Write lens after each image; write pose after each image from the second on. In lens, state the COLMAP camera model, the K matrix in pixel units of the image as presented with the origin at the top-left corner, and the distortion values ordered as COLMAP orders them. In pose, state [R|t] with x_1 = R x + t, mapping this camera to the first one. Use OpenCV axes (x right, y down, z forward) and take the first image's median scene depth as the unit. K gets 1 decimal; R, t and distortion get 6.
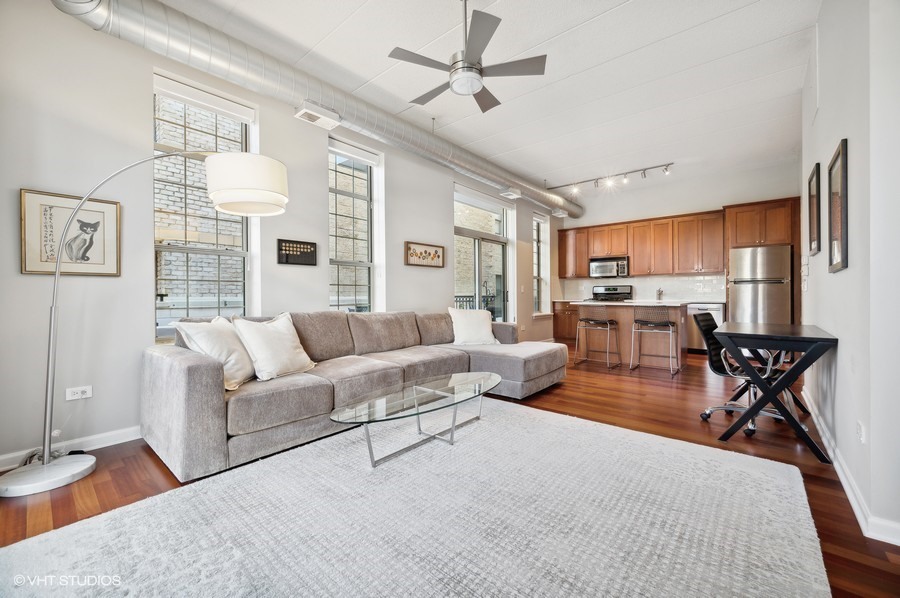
lens RADIAL K [[354.1, 0, 448.2], [0, 354.1, 294.8], [0, 0, 1]] dist [-0.002969, -0.000055]
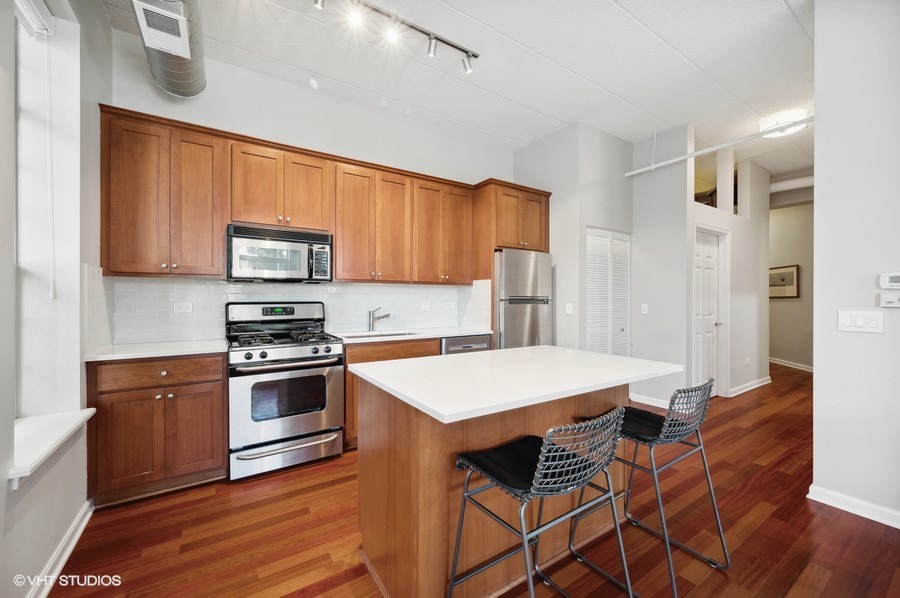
lens RADIAL K [[354.1, 0, 450.6], [0, 354.1, 296.7], [0, 0, 1]] dist [-0.002969, -0.000055]
pose [[0.268549, 0.012772, 0.963181, 0.121361], [0.001938, 0.999903, -0.013800, -0.025915], [-0.963264, 0.005573, 0.268499, 0.701410]]
